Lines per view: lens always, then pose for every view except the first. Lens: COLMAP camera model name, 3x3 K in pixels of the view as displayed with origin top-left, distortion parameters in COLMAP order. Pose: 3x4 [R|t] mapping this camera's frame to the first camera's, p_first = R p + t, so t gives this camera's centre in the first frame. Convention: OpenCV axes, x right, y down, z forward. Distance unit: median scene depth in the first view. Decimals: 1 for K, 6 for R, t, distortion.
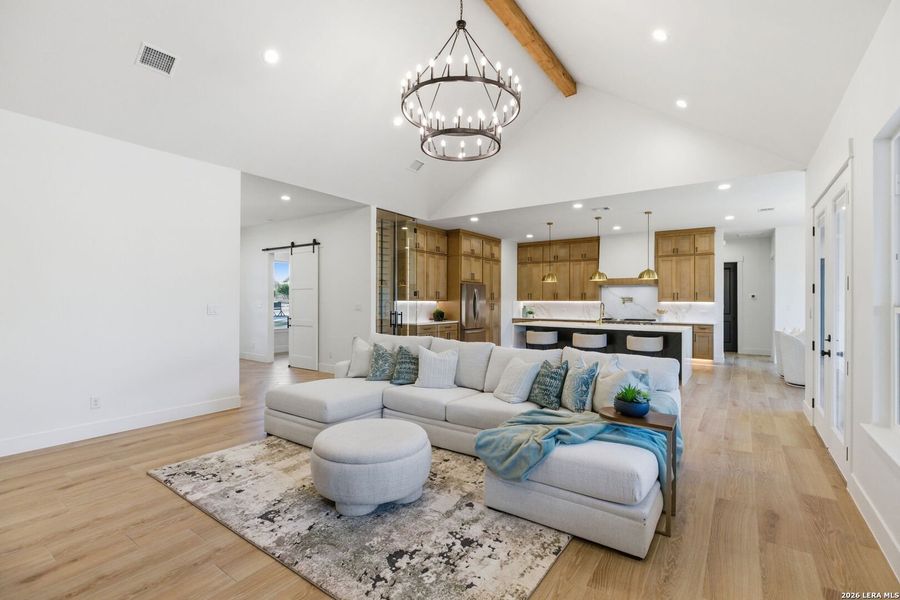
lens RADIAL K [[406.2, 0, 451.3], [0, 406.2, 300.7], [0, 0, 1]] dist [-0.002048, -0.001105]
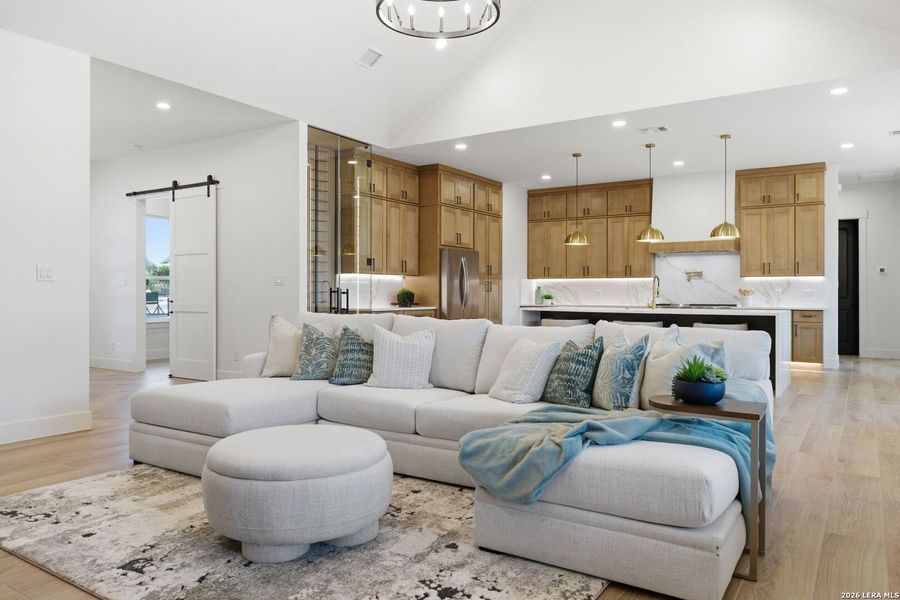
lens RADIAL K [[630.0, 0, 449.5], [0, 630.0, 295.4], [0, 0, 1]] dist [-0.008384, 0.014409]
pose [[0.999319, -0.001536, 0.036854, 0.002035], [0.001409, 0.999993, 0.003464, 0.038964], [-0.036860, -0.003410, 0.999315, 0.000108]]
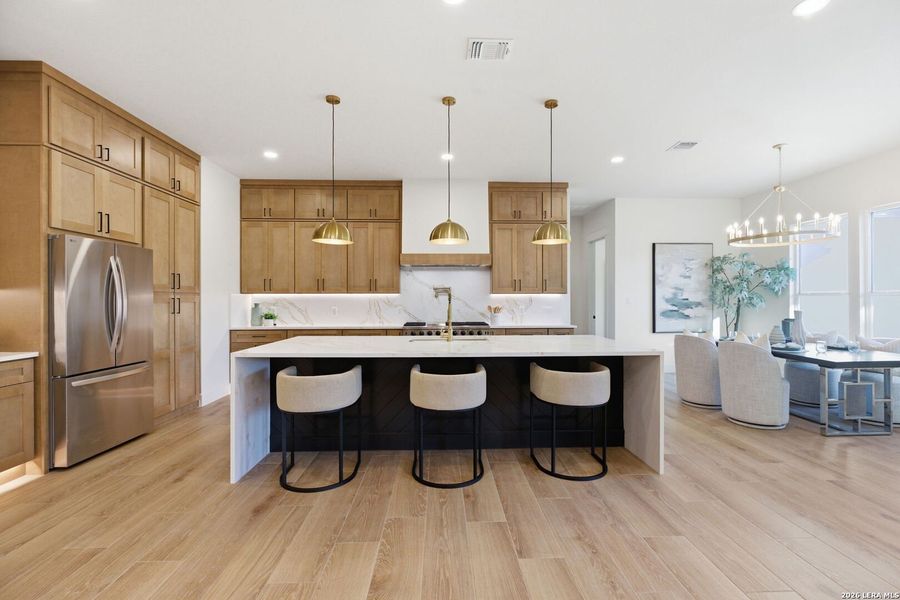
lens RADIAL K [[406.2, 0, 457.3], [0, 406.2, 297.0], [0, 0, 1]] dist [-0.002048, -0.001105]
pose [[0.789224, -0.001201, 0.614104, 0.113181], [0.005367, 0.999973, -0.004942, 0.013779], [-0.614082, 0.007196, 0.789209, 0.753220]]
